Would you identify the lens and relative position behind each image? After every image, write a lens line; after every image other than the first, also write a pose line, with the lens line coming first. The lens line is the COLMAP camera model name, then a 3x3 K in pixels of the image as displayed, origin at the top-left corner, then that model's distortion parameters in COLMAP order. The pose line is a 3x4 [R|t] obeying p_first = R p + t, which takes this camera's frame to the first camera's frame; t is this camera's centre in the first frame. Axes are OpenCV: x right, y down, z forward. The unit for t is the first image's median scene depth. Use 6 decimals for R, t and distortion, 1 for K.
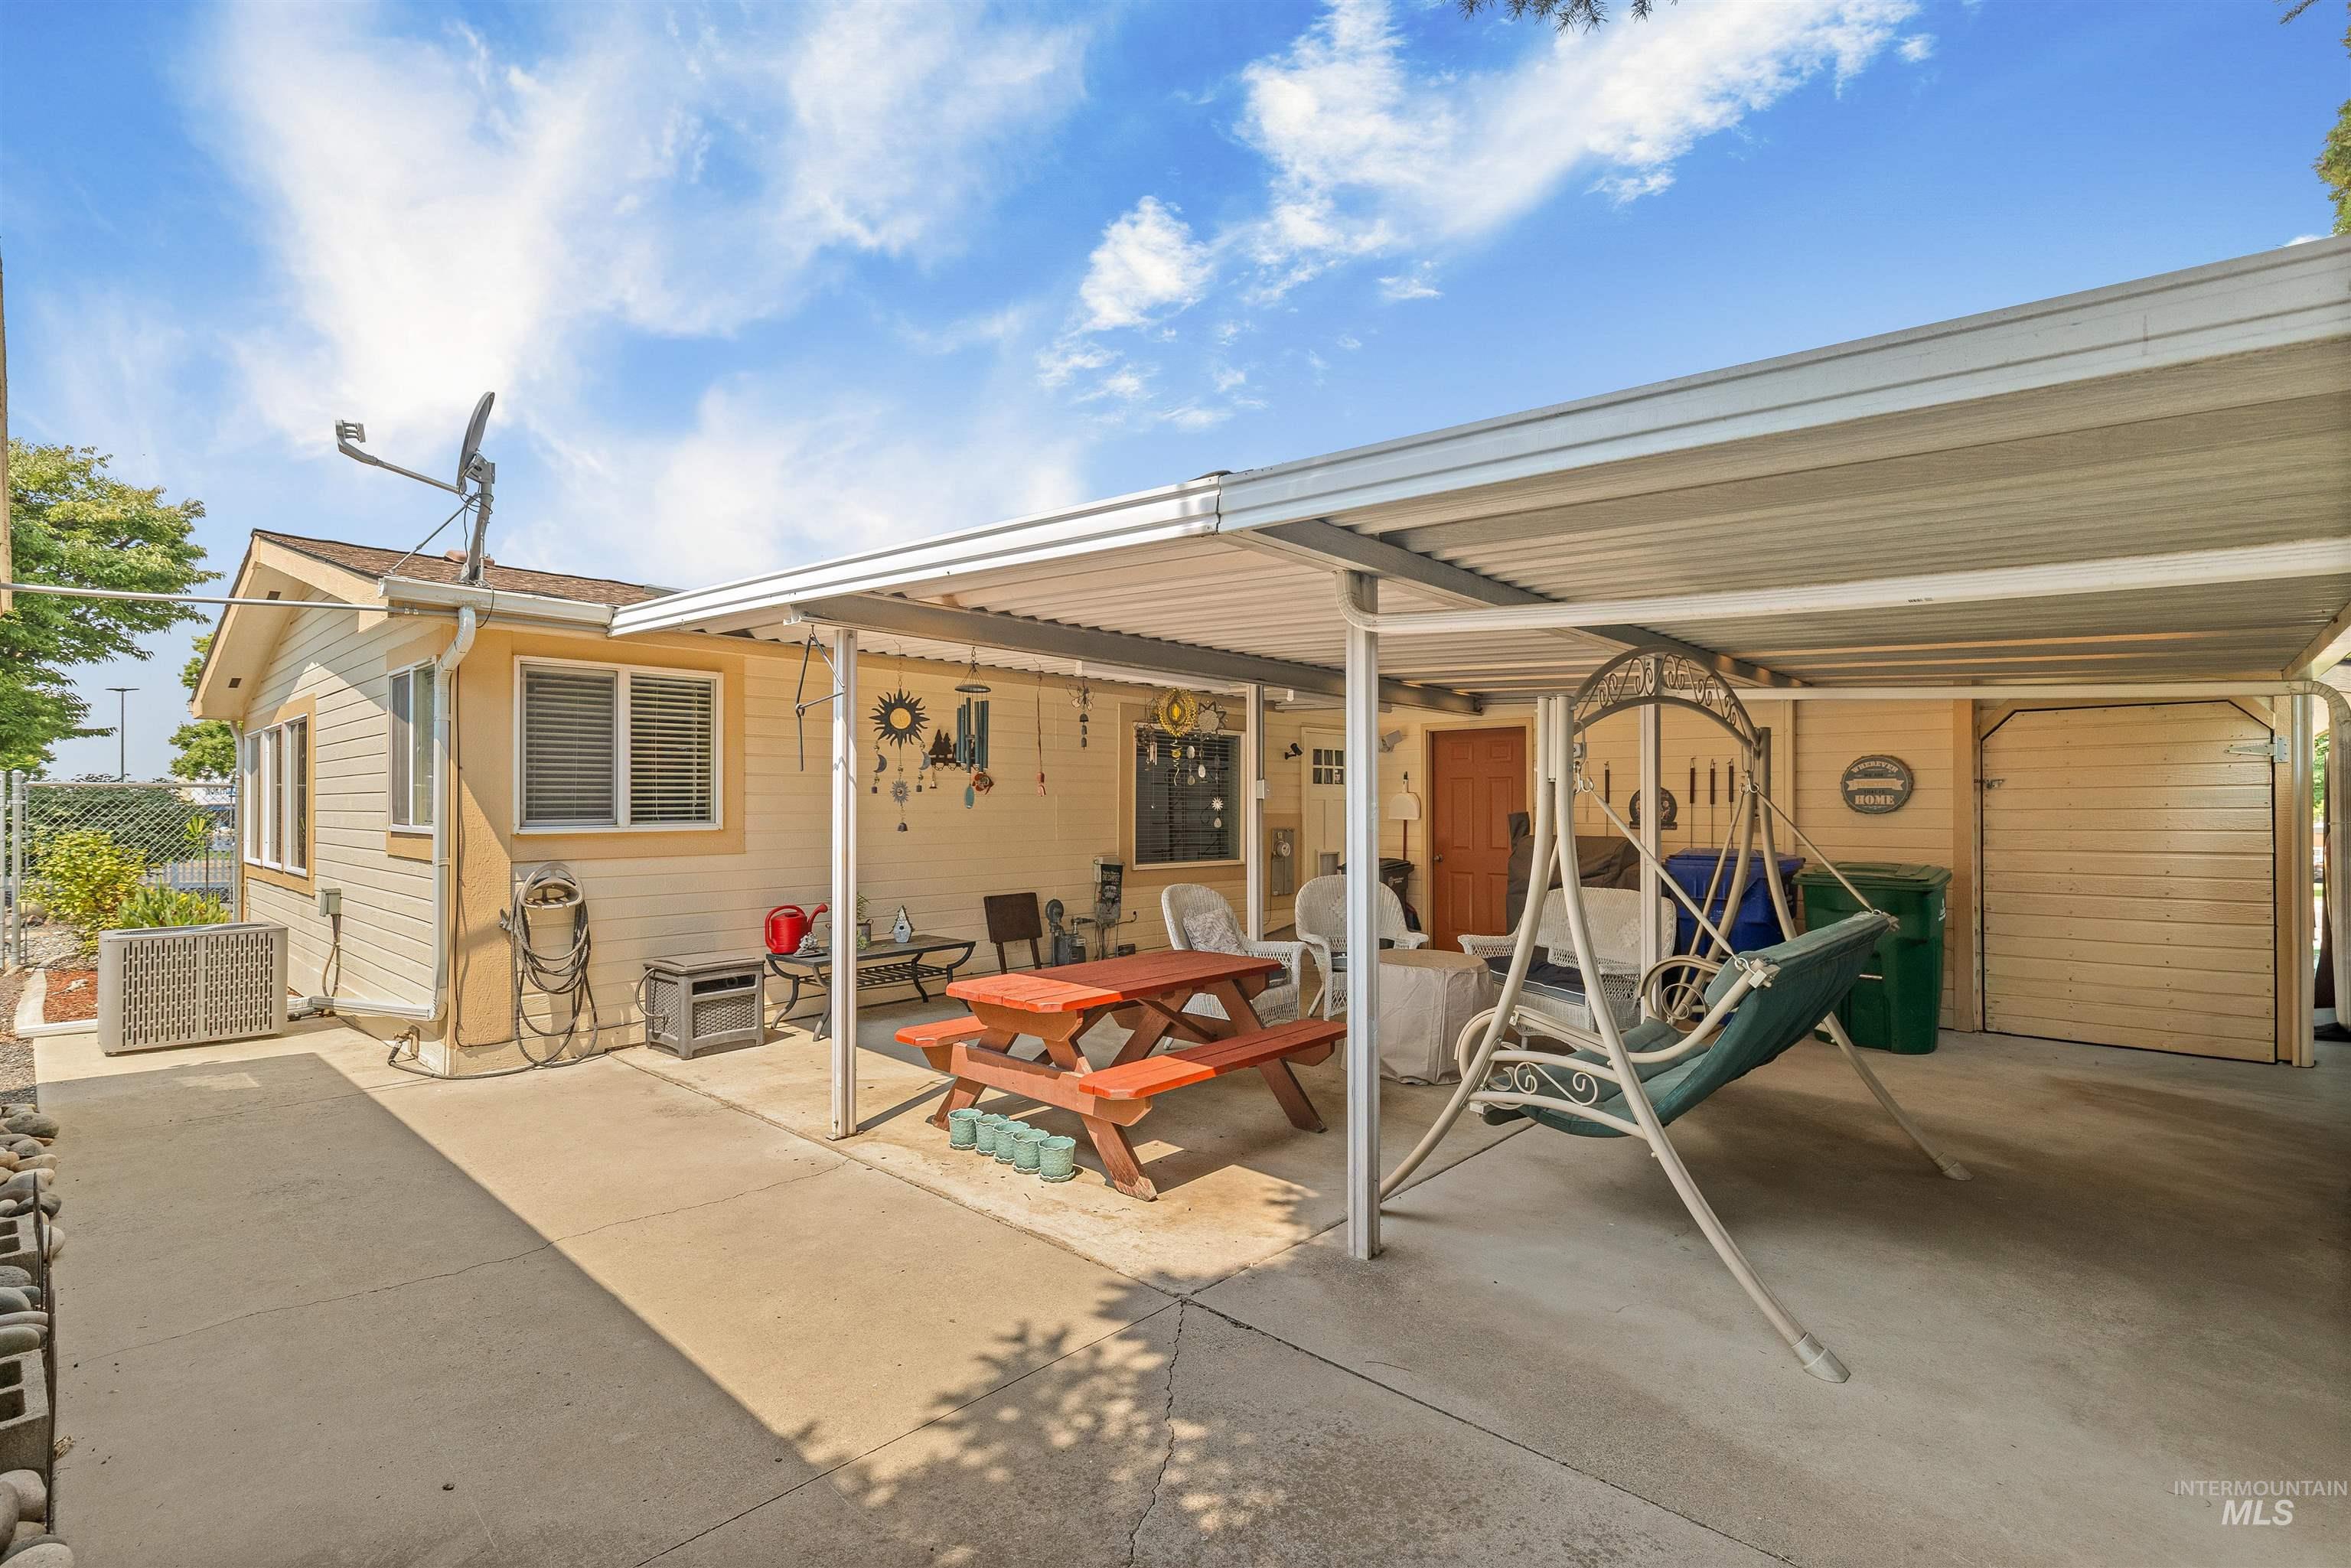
lens RADIAL K [[1080.5, 0, 1174.5], [0, 1080.5, 809.4], [0, 0, 1]] dist [0.000915, 0.000216]
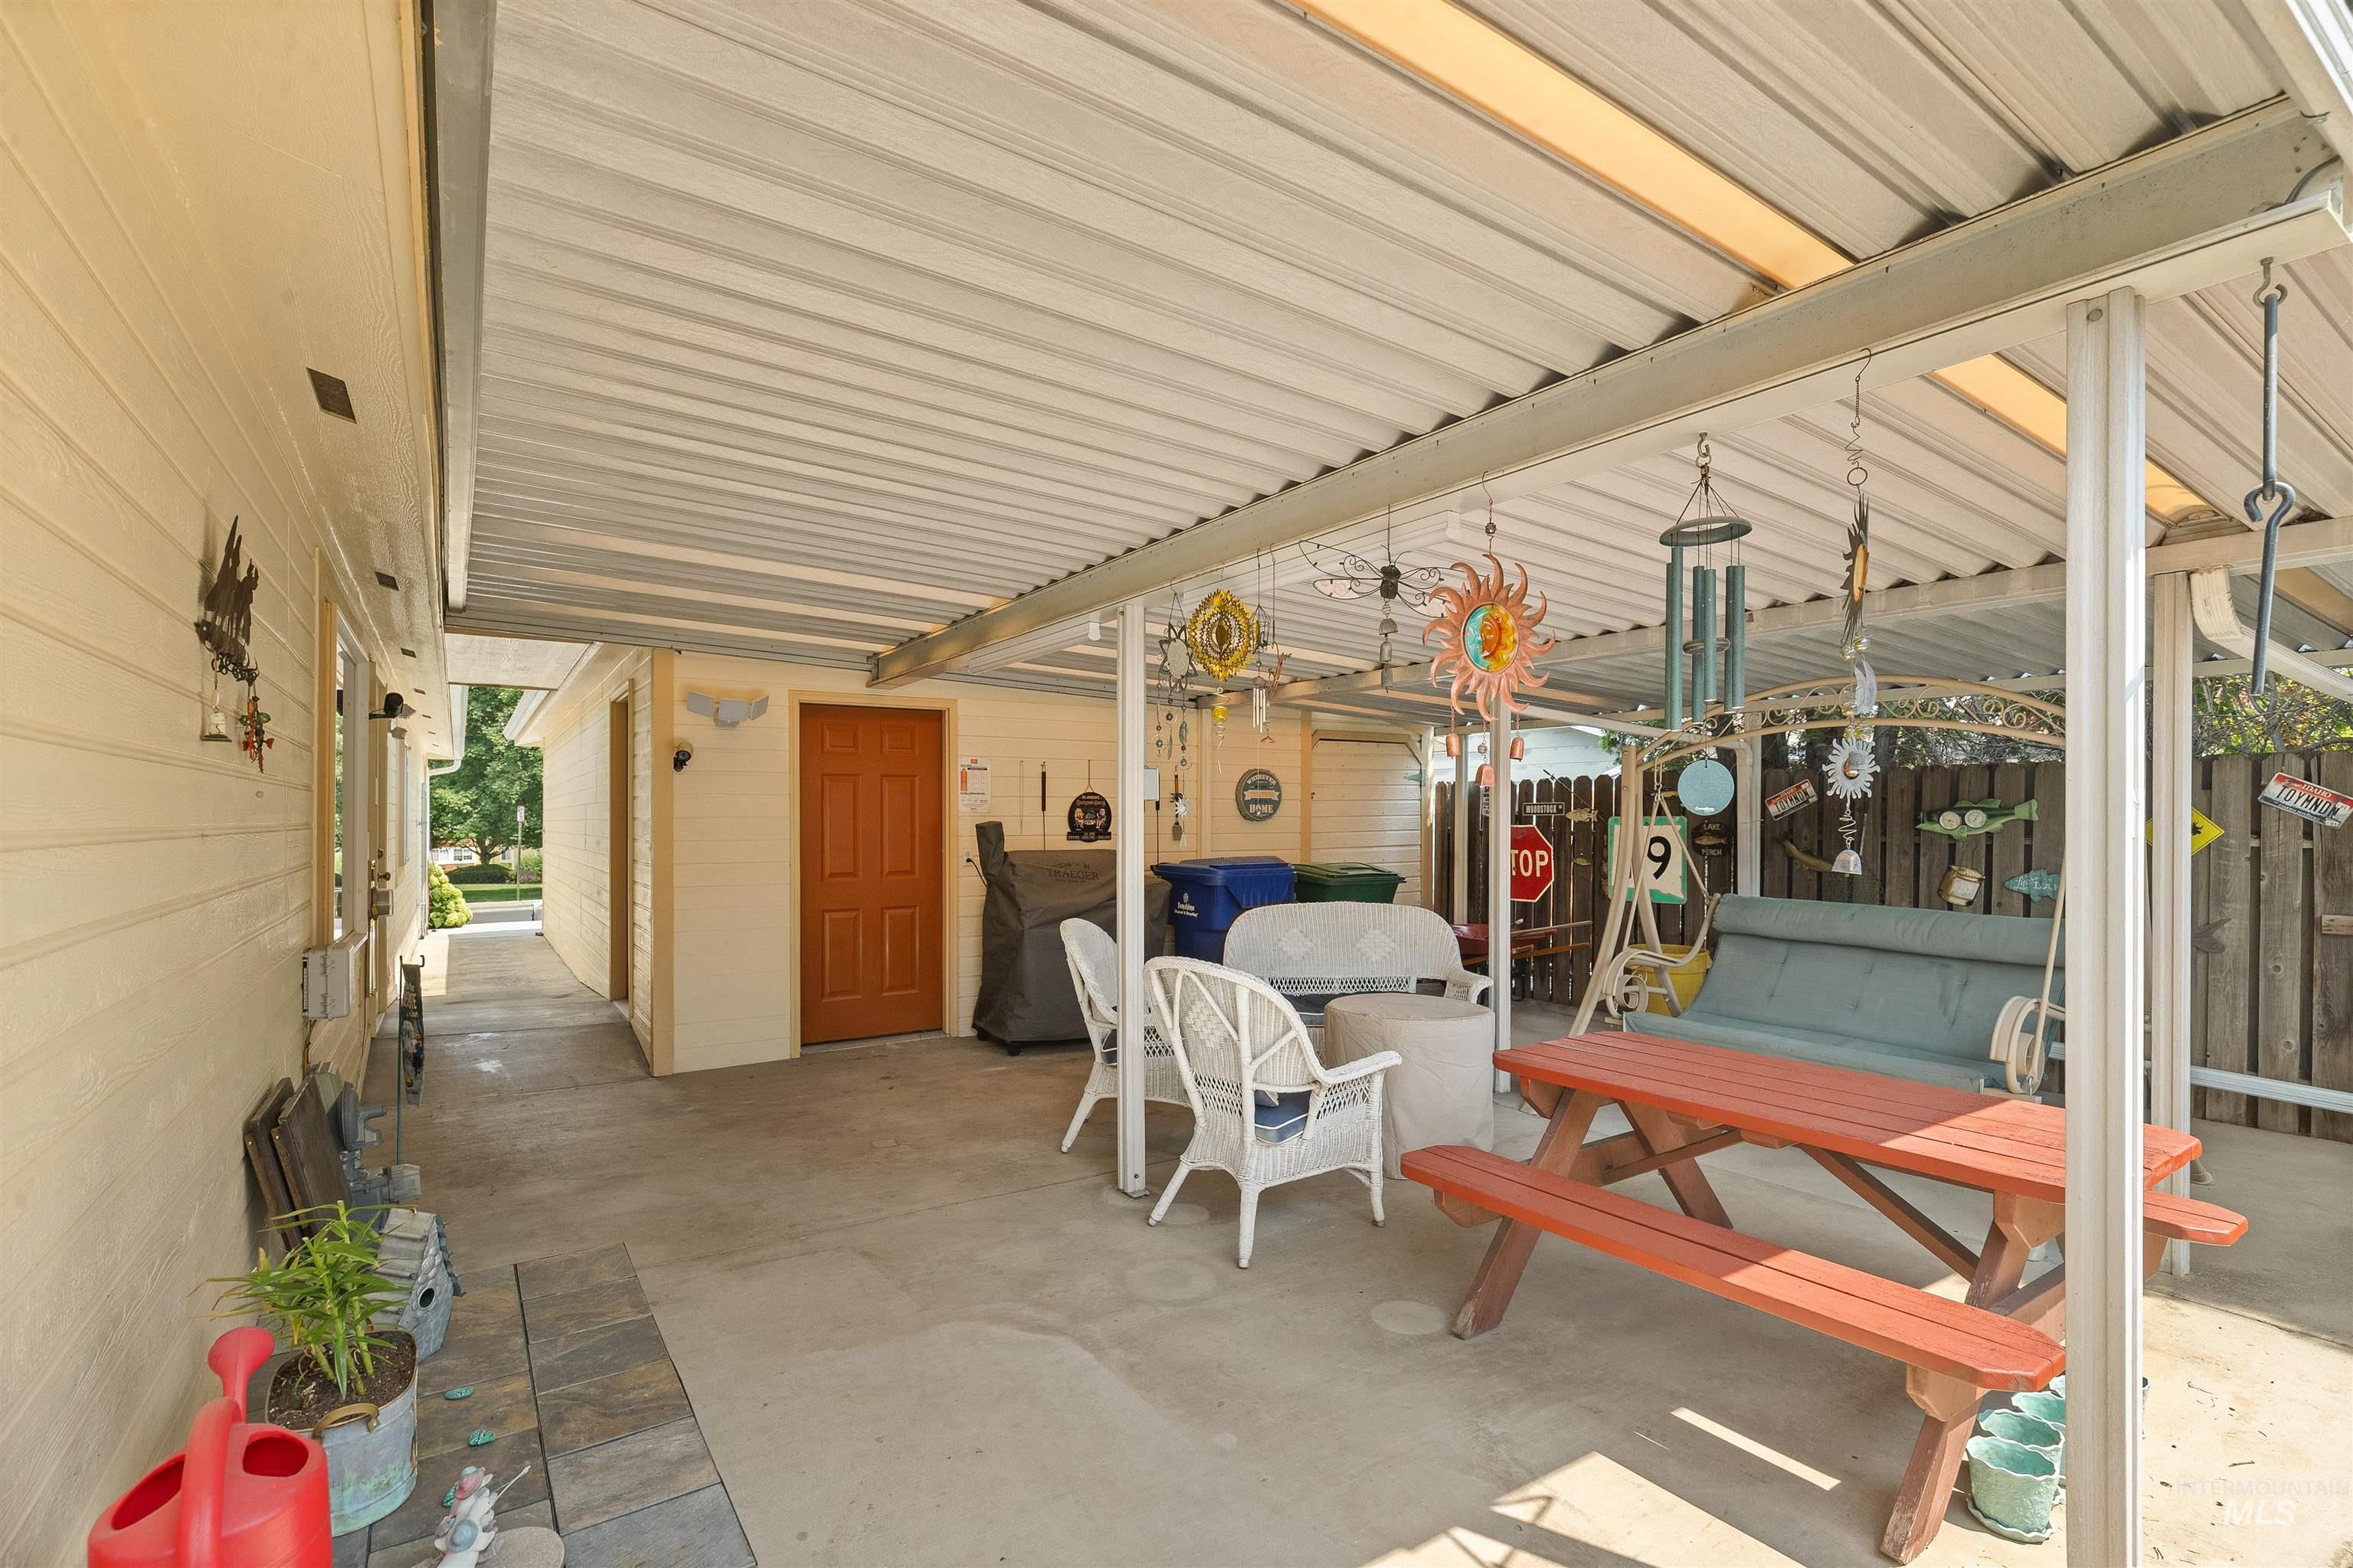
lens RADIAL K [[1081.5, 0, 1175.5], [0, 1081.5, 809.4], [0, 0, 1]] dist [0.000915, 0.000216]
pose [[0.231673, 0.004189, 0.972785, -0.640527], [0.012429, 0.999896, -0.007266, -0.000732], [-0.972714, 0.013774, 0.231597, 1.086184]]
